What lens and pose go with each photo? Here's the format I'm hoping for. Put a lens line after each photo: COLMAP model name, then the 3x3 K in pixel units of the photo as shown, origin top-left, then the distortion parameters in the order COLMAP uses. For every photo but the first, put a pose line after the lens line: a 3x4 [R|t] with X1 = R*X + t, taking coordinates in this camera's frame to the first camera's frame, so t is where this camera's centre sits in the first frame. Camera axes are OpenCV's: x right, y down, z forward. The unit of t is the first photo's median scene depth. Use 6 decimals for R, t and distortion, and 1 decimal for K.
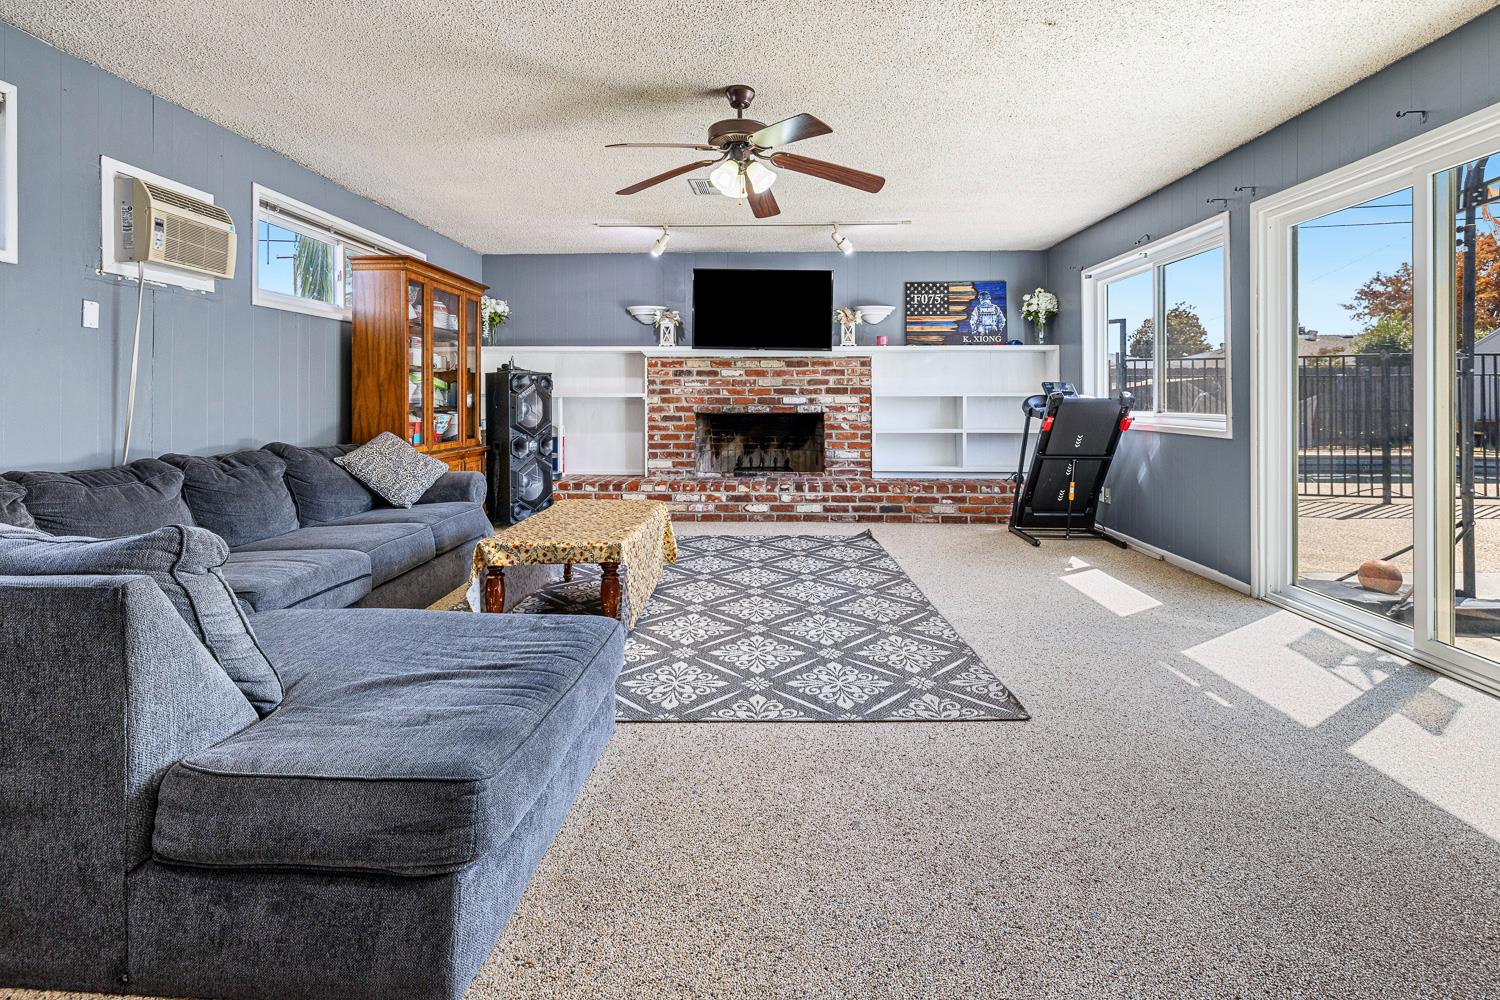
lens RADIAL K [[701.2, 0, 750.5], [0, 701.2, 404.4], [0, 0, 1]] dist [0.000234, 0.000548]
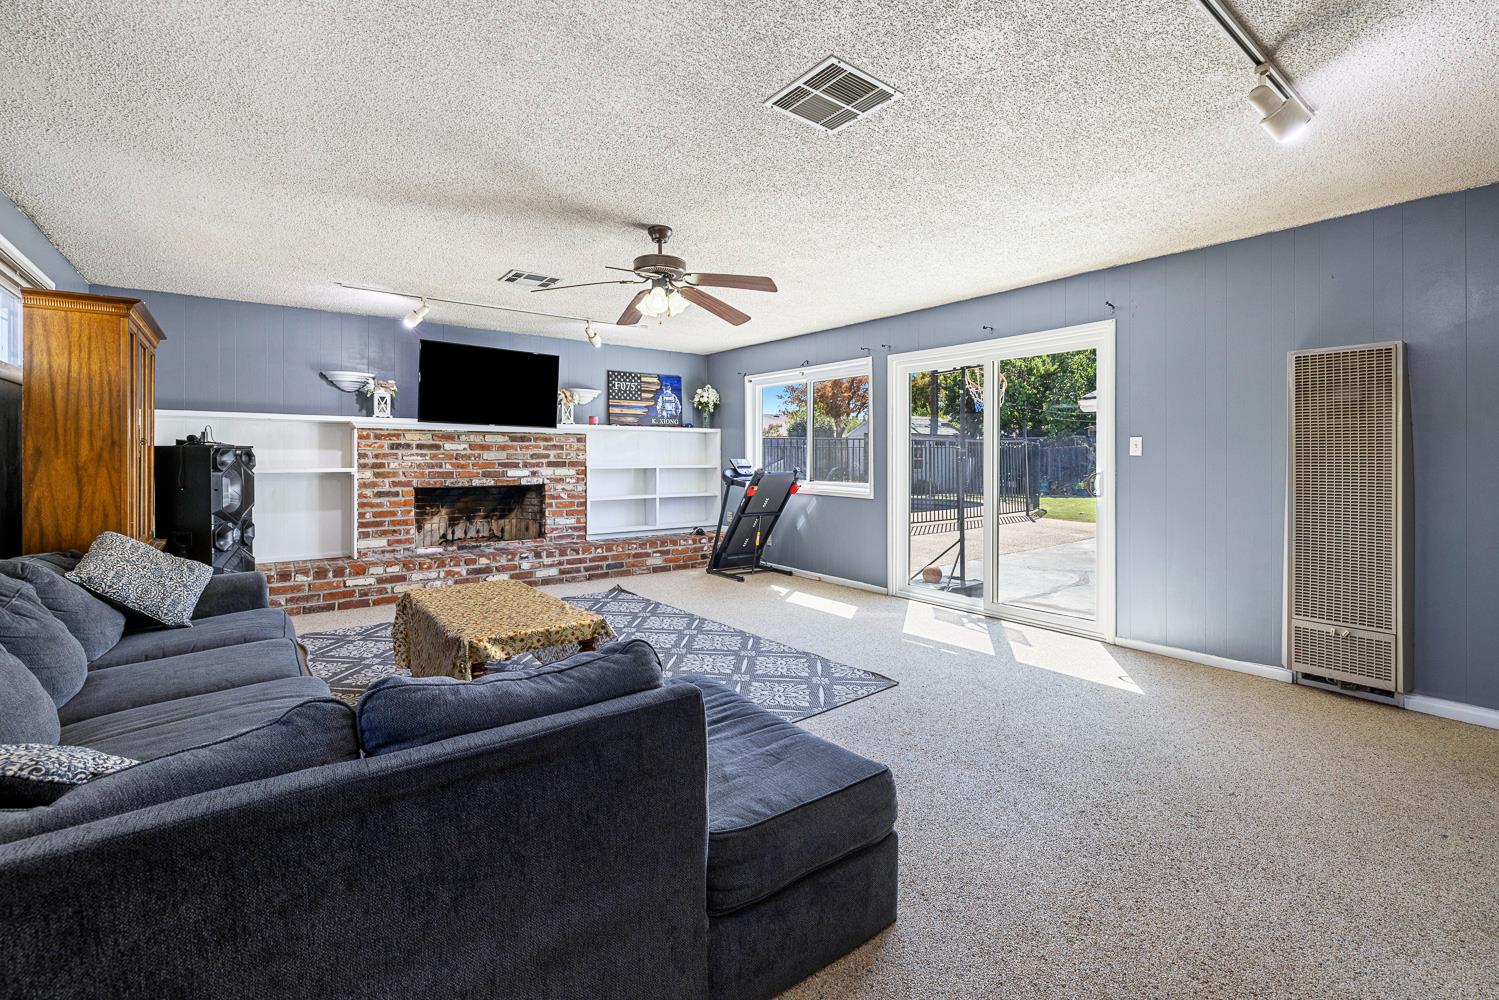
lens RADIAL K [[646.7, 0, 742.2], [0, 646.7, 463.4], [0, 0, 1]] dist [-0.001204, -0.000006]
pose [[0.776270, -0.004724, 0.630382, -0.294517], [0.002806, 0.999988, 0.004037, -0.023839], [-0.630394, -0.001365, 0.776274, 0.025026]]
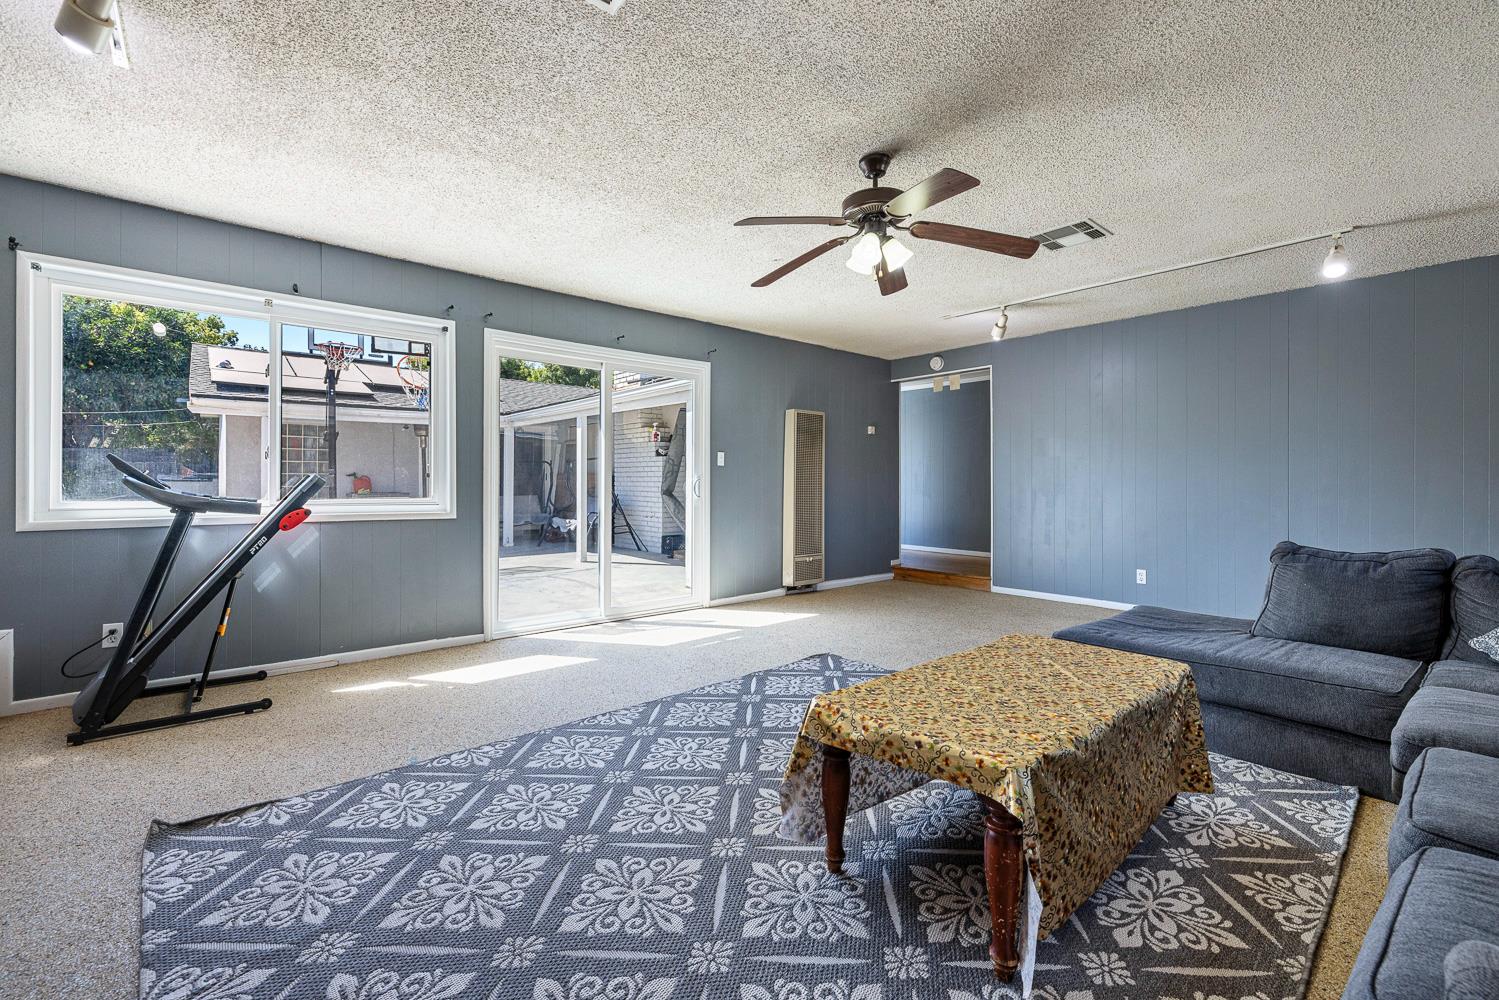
lens RADIAL K [[652.2, 0, 749.5], [0, 652.2, 500.0], [0, 0, 1]] dist [-0.000692, 0.000098]
pose [[-0.673143, -0.020095, 0.739240, -0.270437], [0.000991, 0.999605, 0.028075, -0.006813], [-0.739512, 0.019631, -0.672857, 0.839951]]
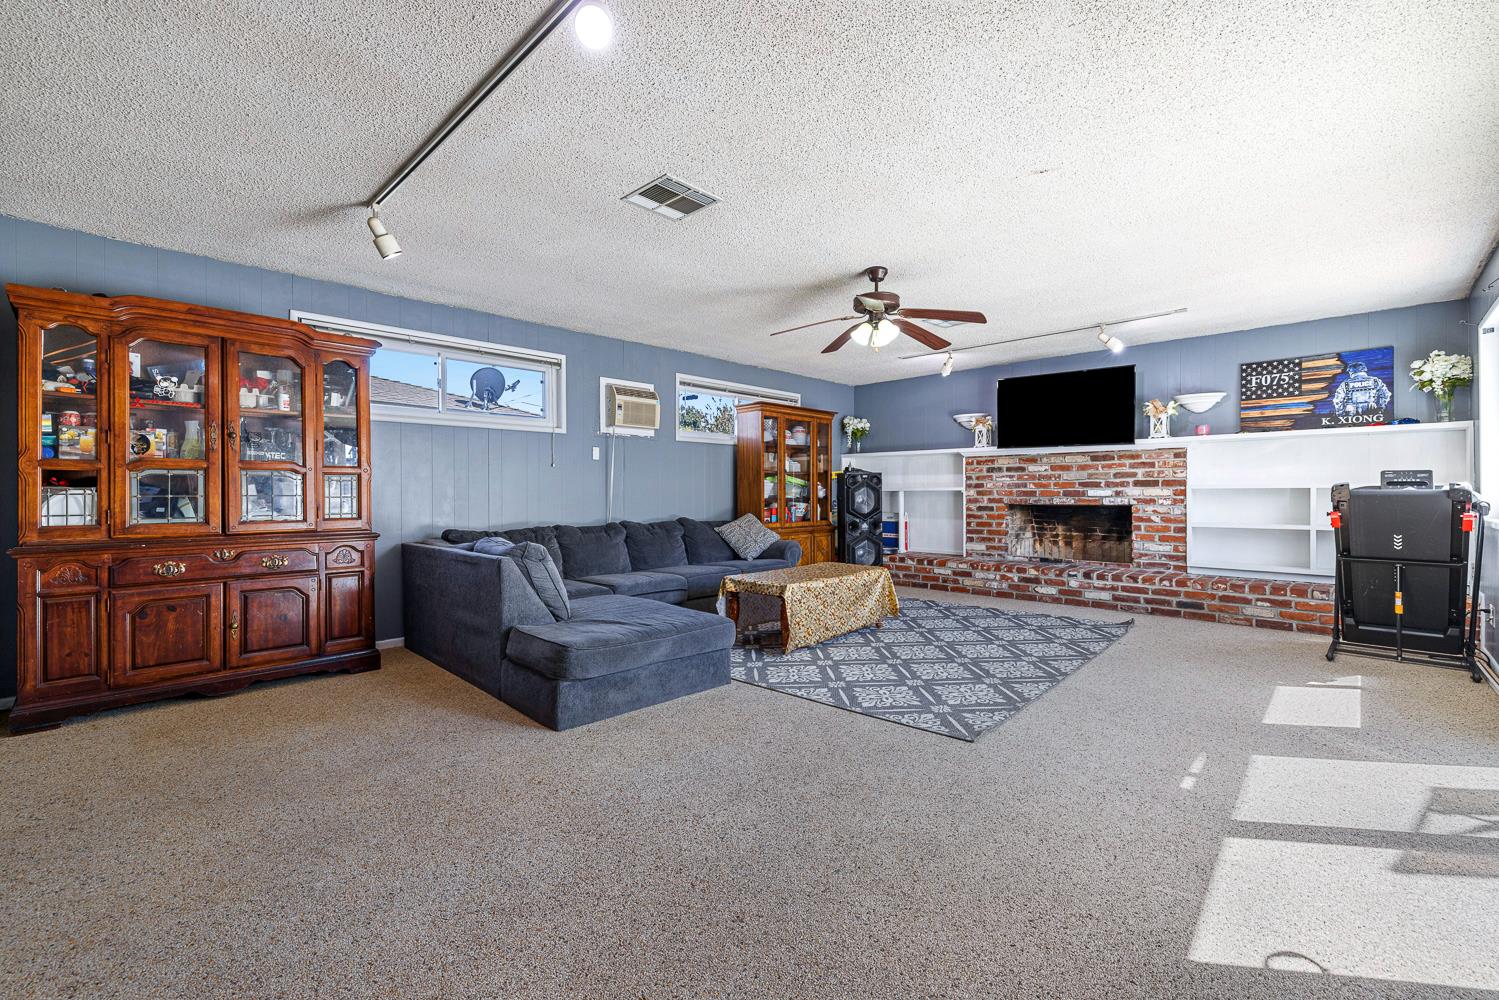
lens RADIAL K [[631.7, 0, 756.2], [0, 631.7, 503.5], [0, 0, 1]] dist [-0.000112, 0.000222]
pose [[0.745712, 0.009163, -0.666206, 0.311726], [-0.001633, 0.999928, 0.011925, -0.000314], [0.666267, -0.007804, 0.745673, -0.044475]]
